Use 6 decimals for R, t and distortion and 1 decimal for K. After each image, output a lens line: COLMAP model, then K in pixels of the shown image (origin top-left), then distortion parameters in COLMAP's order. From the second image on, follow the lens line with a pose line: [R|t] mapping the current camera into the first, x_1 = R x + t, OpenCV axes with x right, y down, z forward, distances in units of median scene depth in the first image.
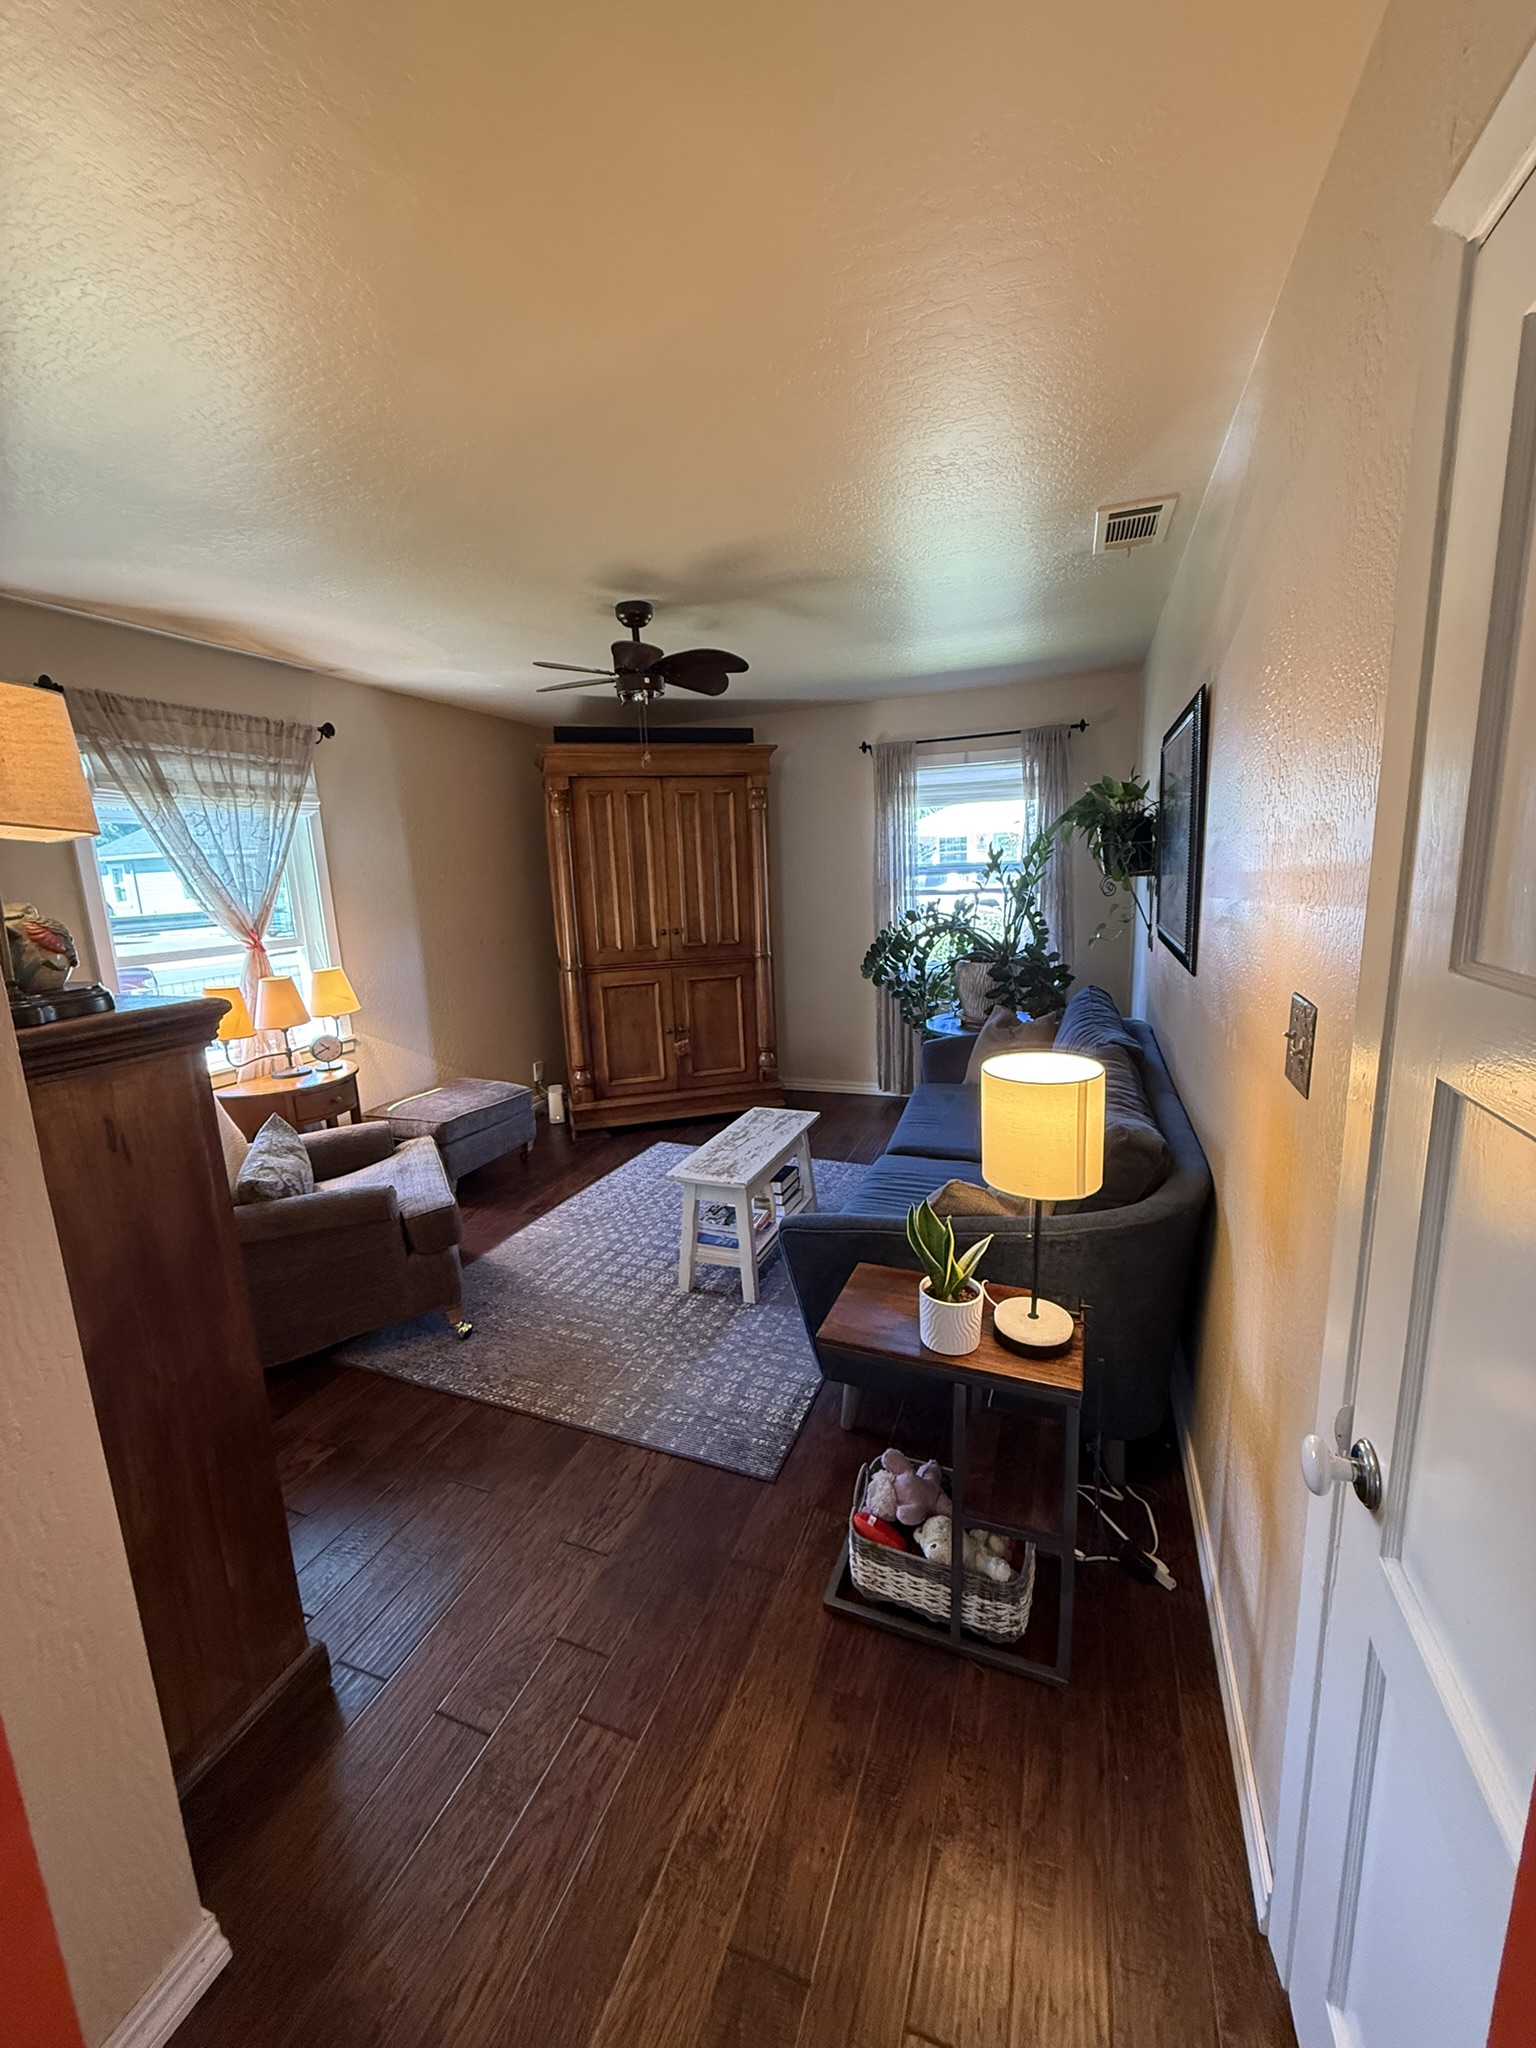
lens RADIAL K [[807.9, 0, 767.7], [0, 807.9, 1017.1], [0, 0, 1]] dist [-0.000535, -0.000052]
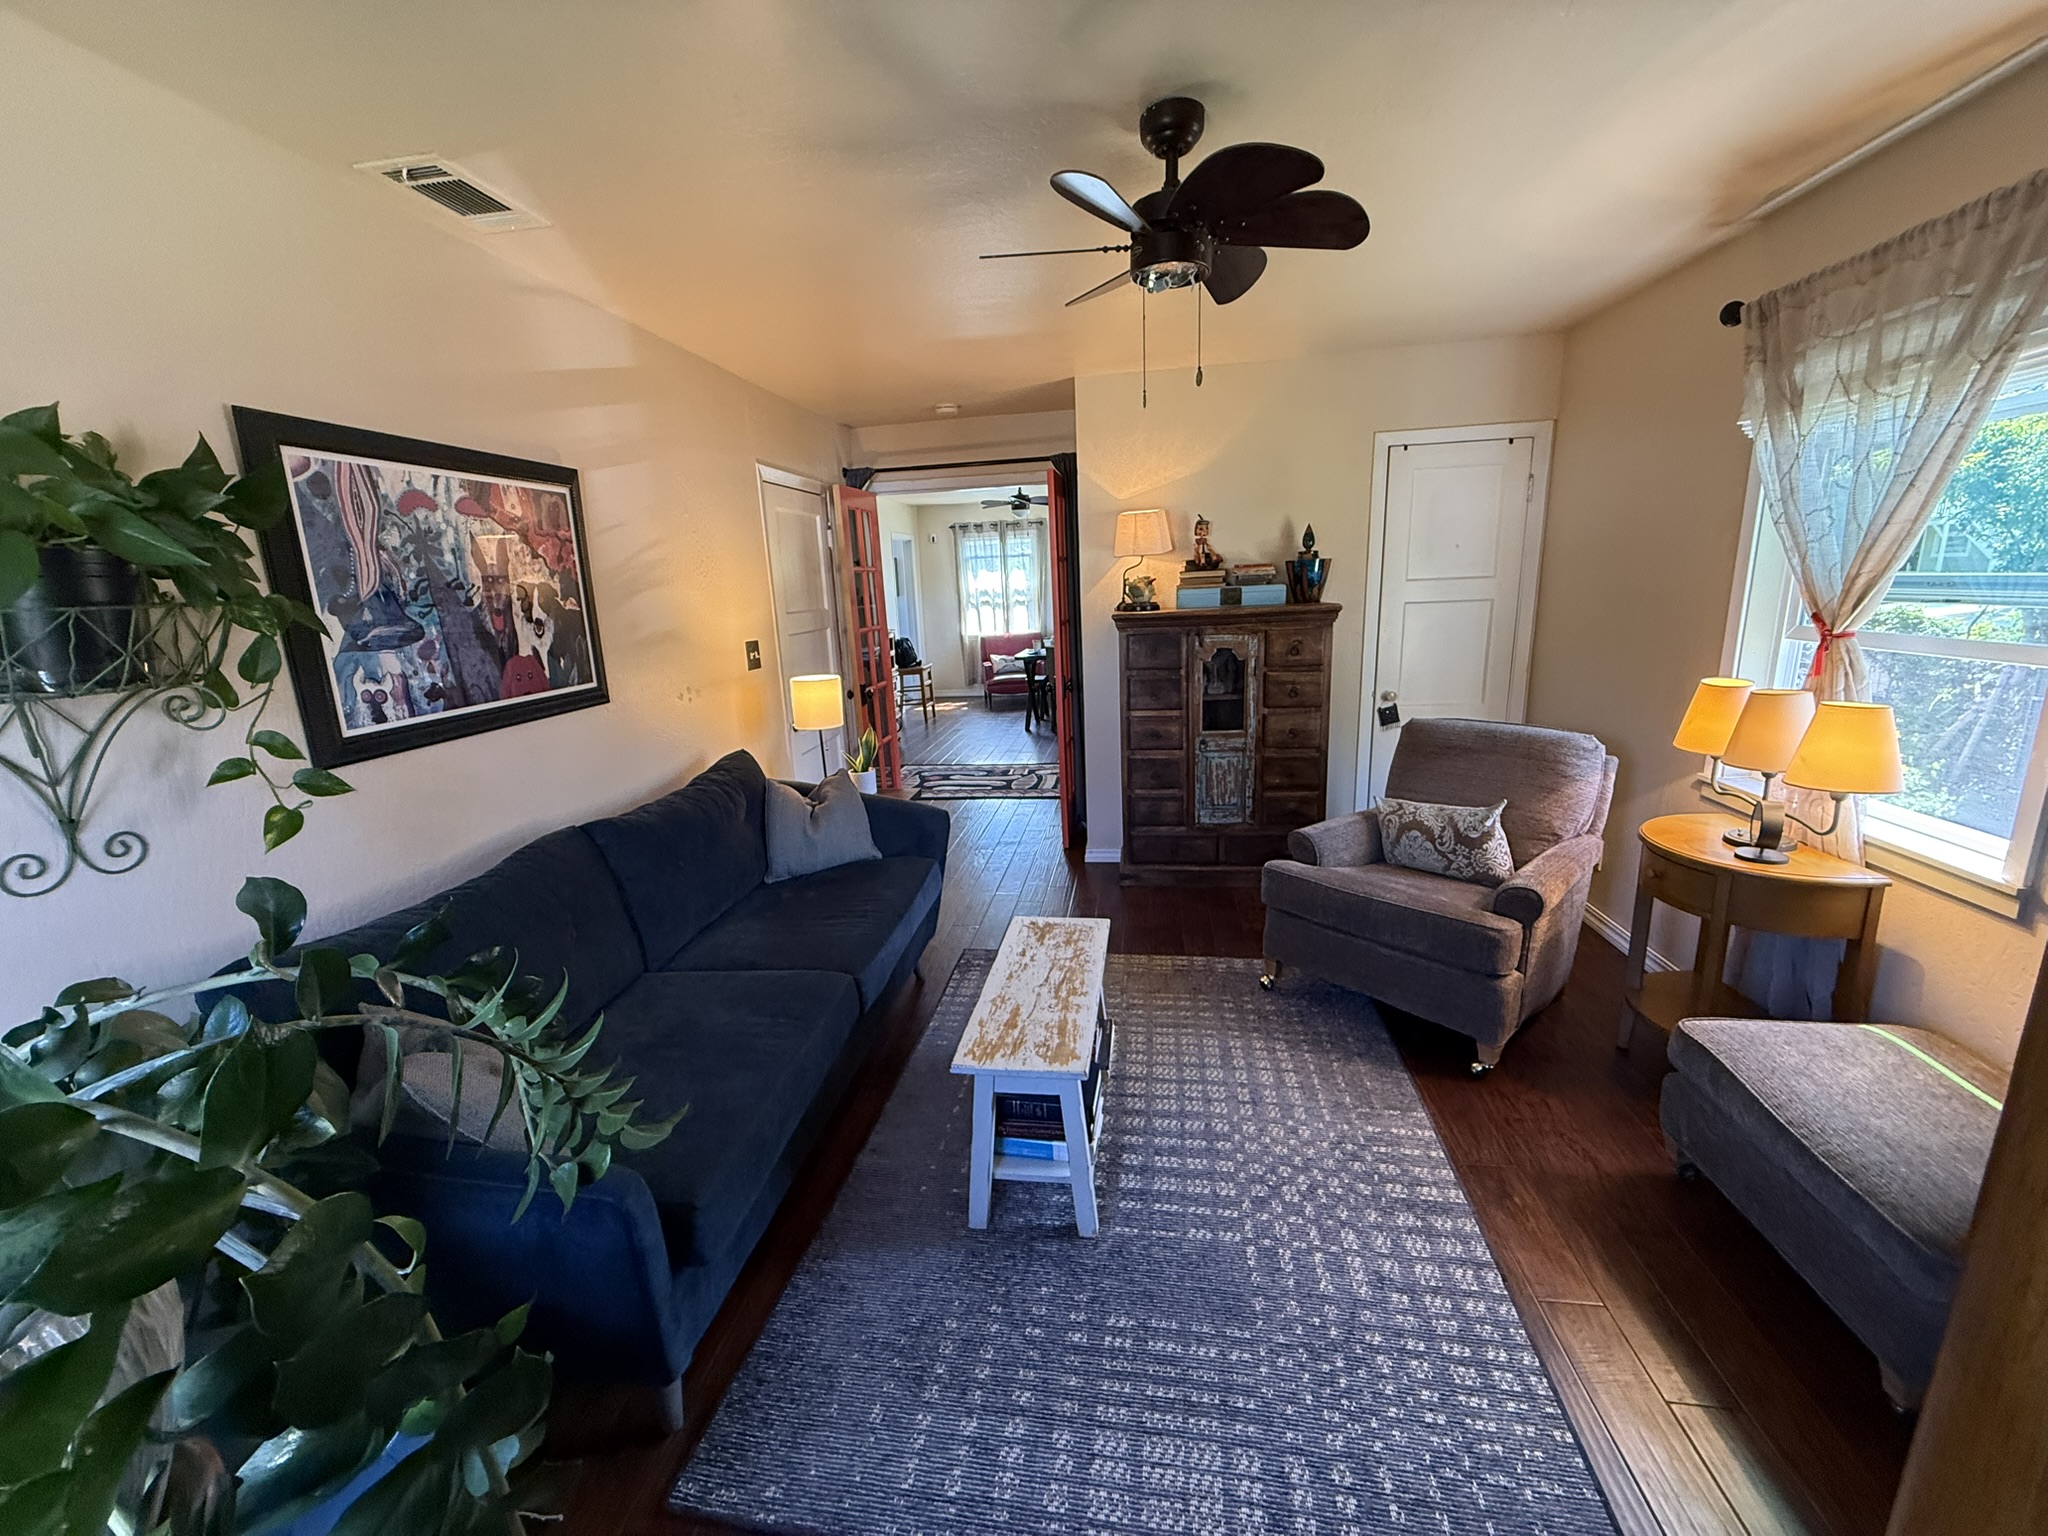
lens RADIAL K [[807.9, 0, 1020.7], [0, 807.9, 769.5], [0, 0, 1]] dist [-0.000535, -0.000052]
pose [[-0.974879, 0.126794, -0.183121, 0.101214], [0.042543, 0.913019, 0.405693, -0.294528], [0.218632, 0.387711, -0.895477, 1.561236]]
